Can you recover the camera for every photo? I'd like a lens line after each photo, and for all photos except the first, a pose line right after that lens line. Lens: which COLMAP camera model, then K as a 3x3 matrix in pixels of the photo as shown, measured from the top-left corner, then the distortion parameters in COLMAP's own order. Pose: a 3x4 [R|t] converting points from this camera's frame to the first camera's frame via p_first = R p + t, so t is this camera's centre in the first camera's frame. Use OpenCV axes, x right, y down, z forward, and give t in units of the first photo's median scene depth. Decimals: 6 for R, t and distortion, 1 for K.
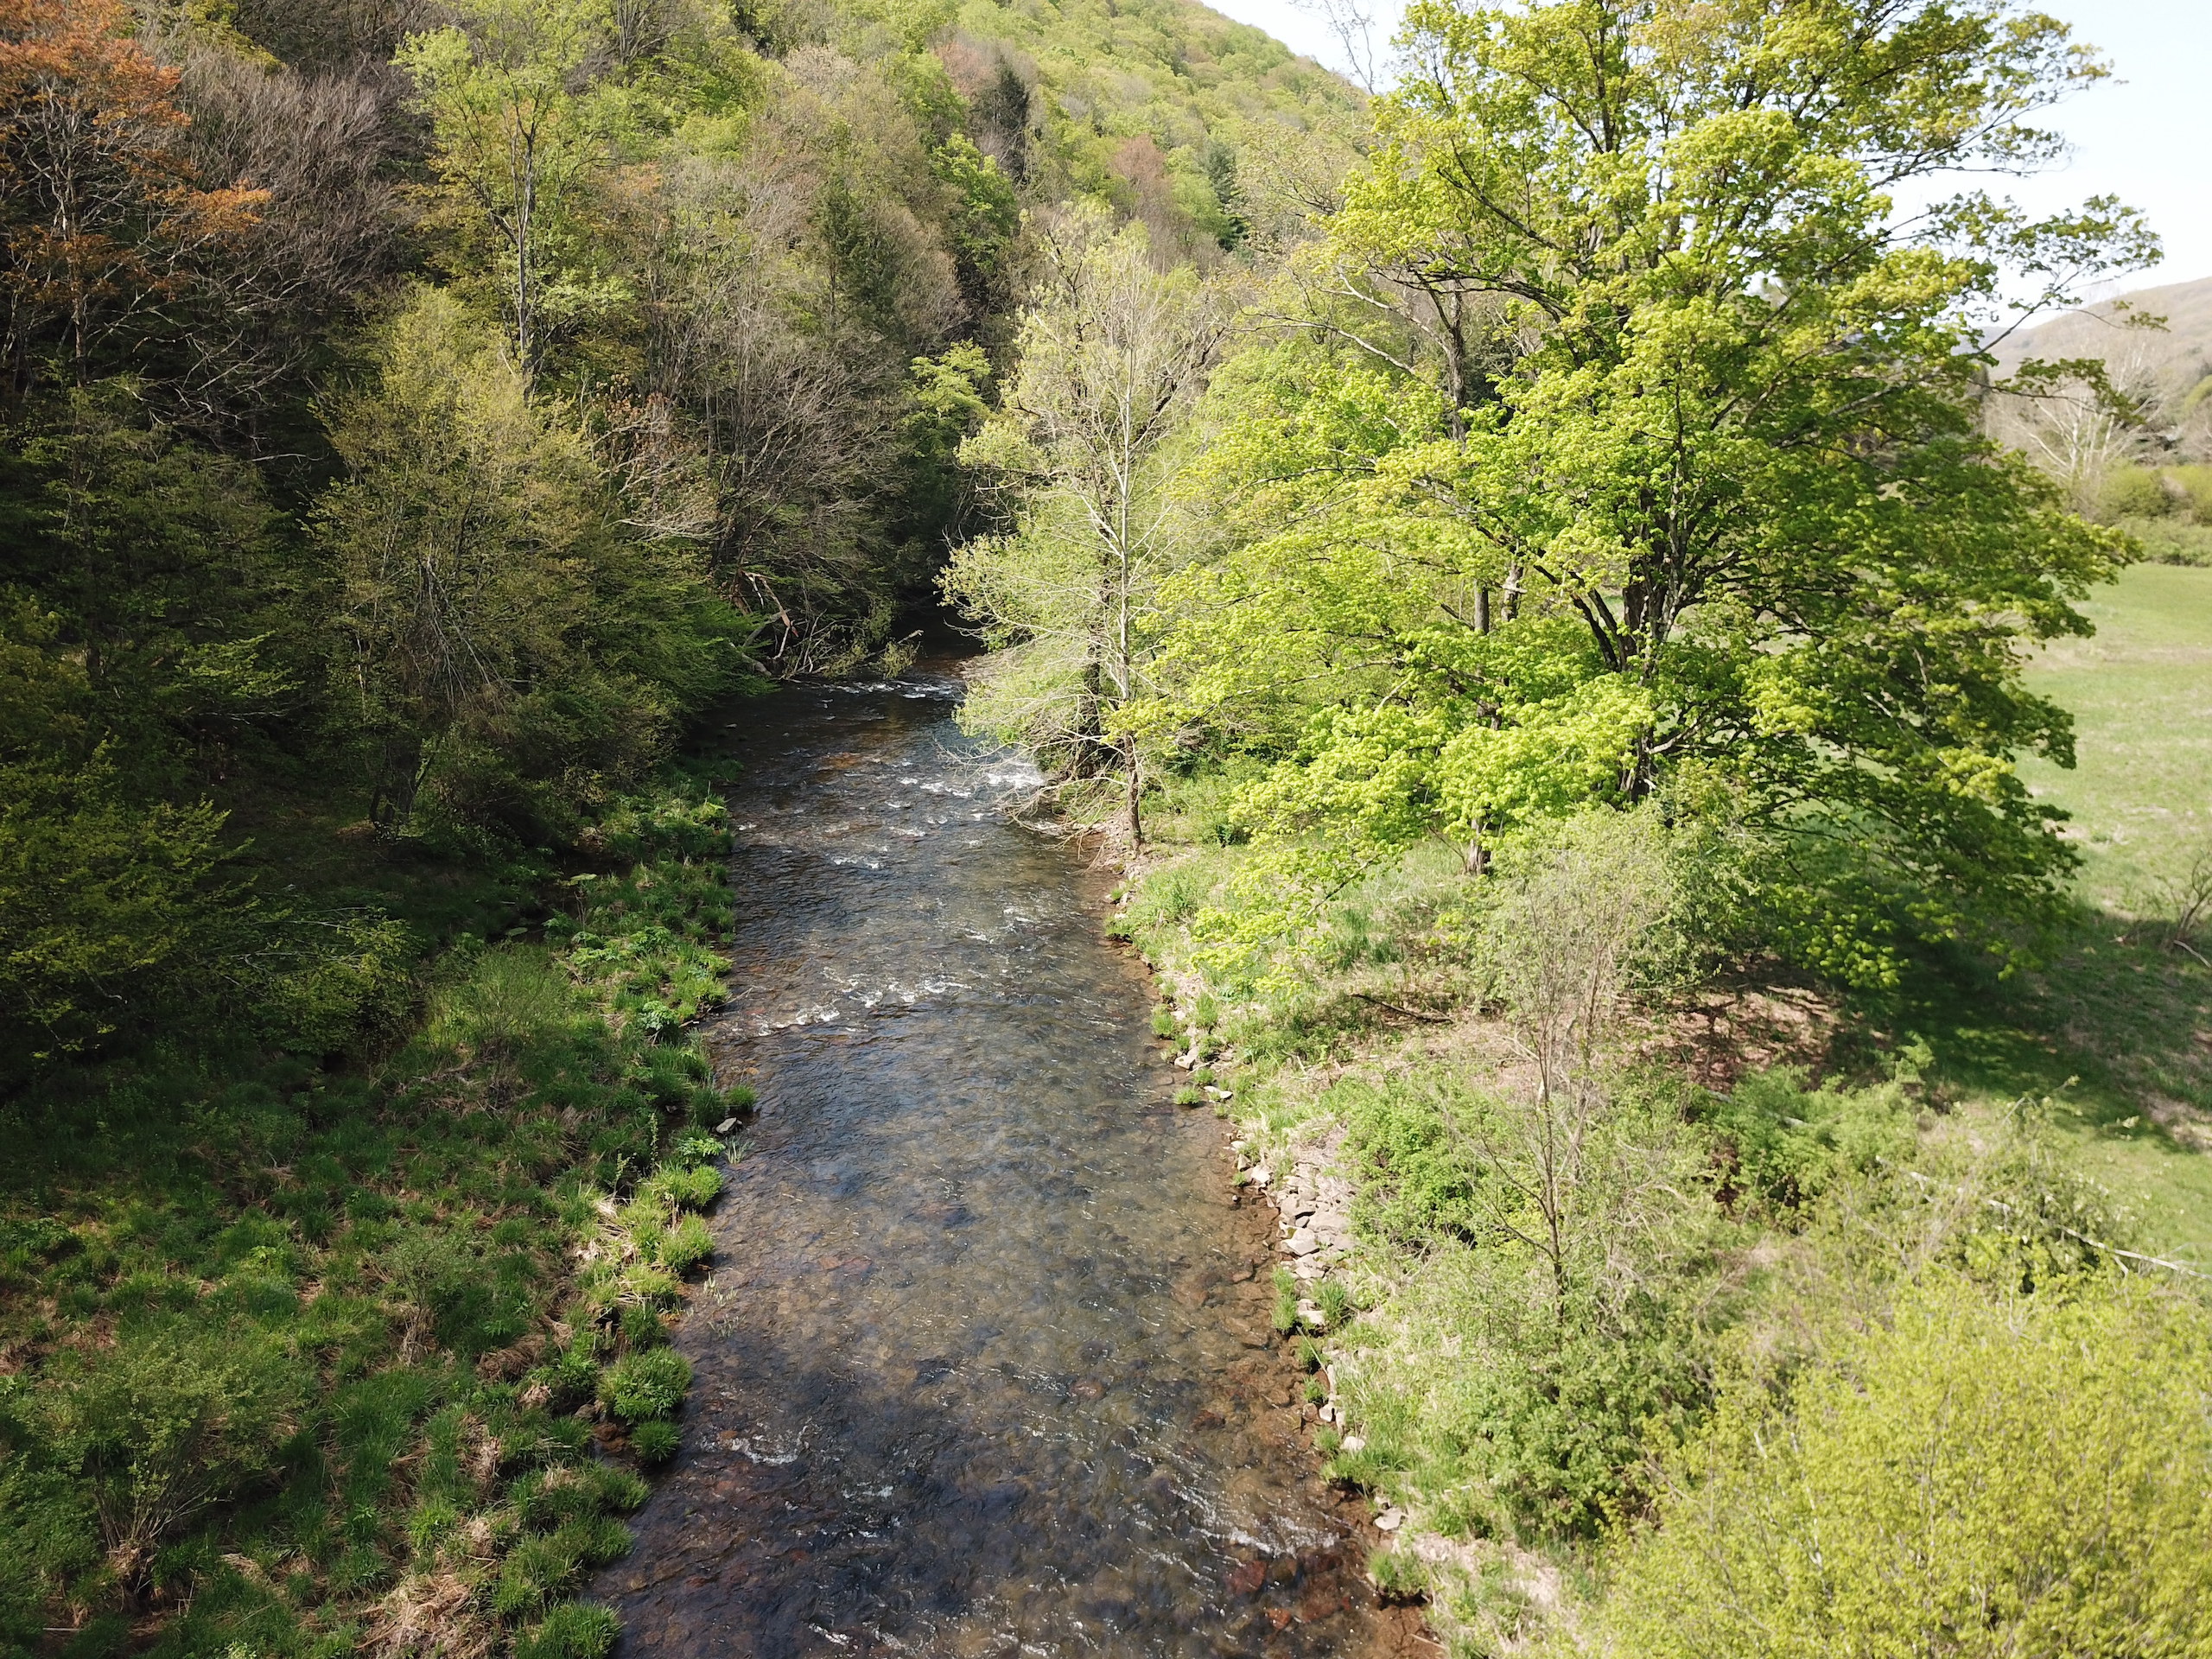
lens RADIAL K [[1697.5, 0, 1107.8], [0, 1697.5, 829.3], [0, 0, 1]] dist [0.012373, -0.002008]
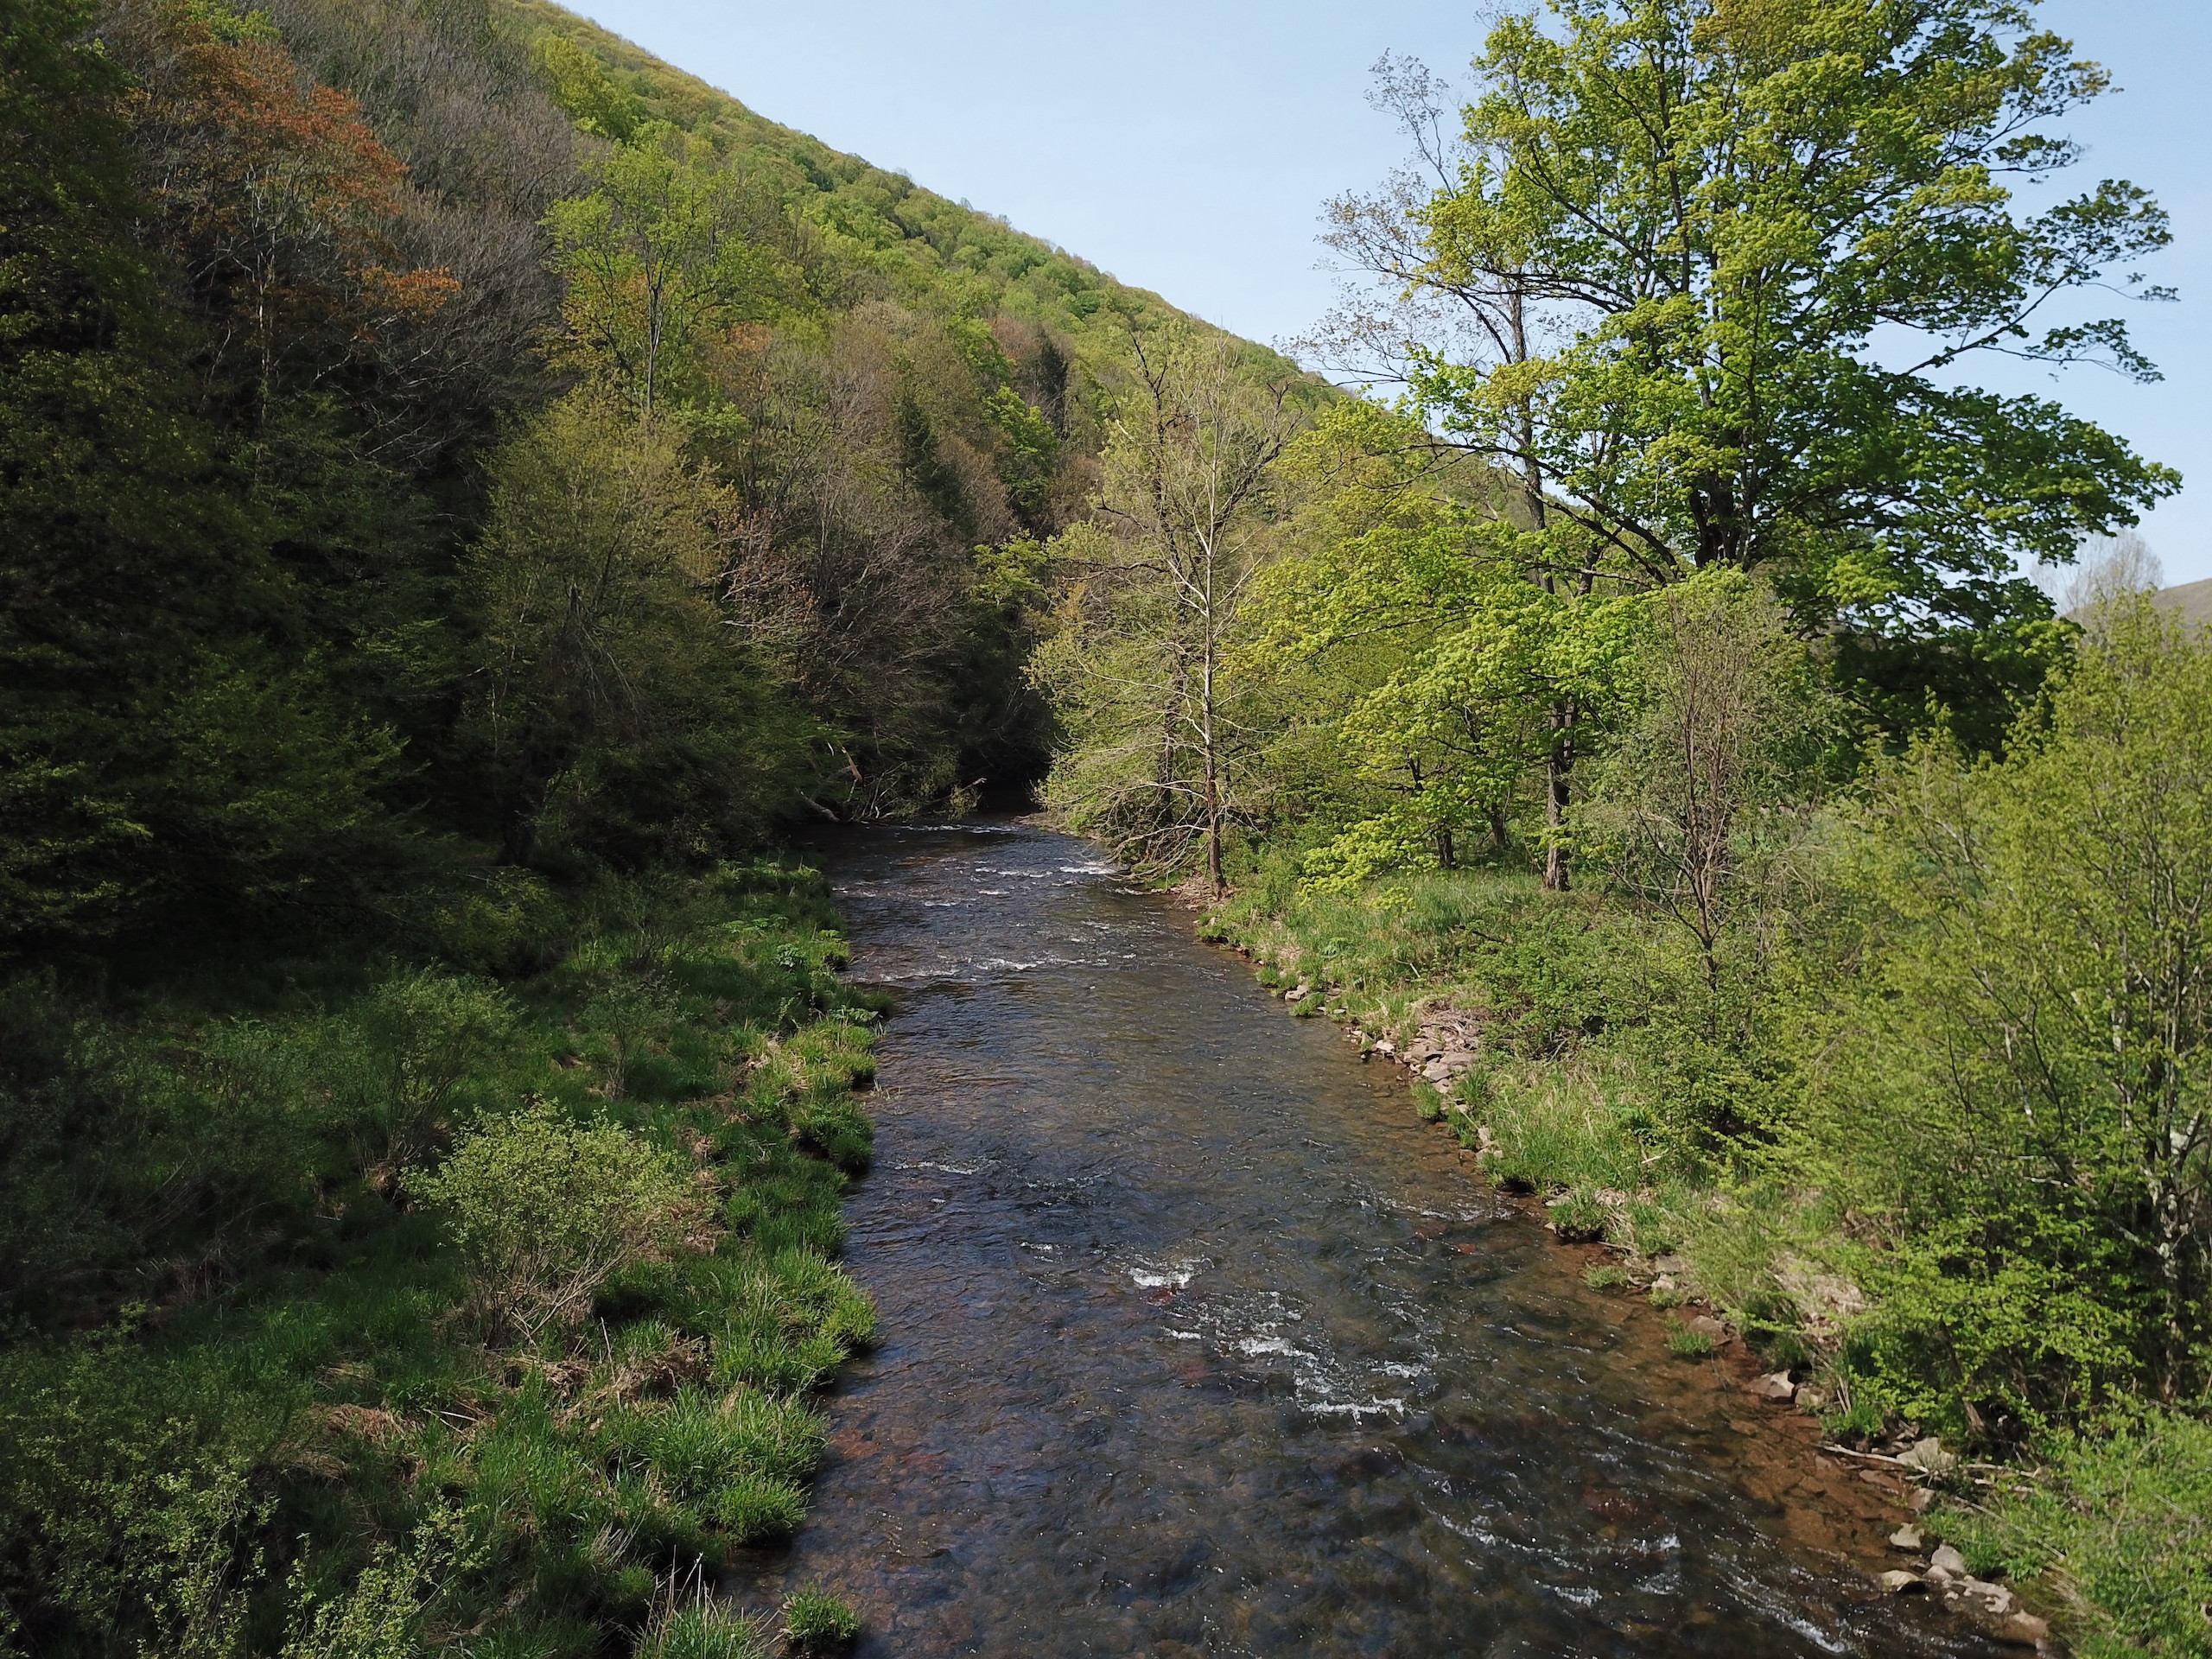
lens RADIAL K [[1697.5, 0, 1086.5], [0, 1697.5, 891.6], [0, 0, 1]] dist [0.012373, -0.002008]
pose [[0.999924, 0.001983, -0.012170, -0.051627], [-0.003900, 0.987181, -0.159558, 0.177555], [0.011698, 0.159594, 0.987113, -0.029450]]
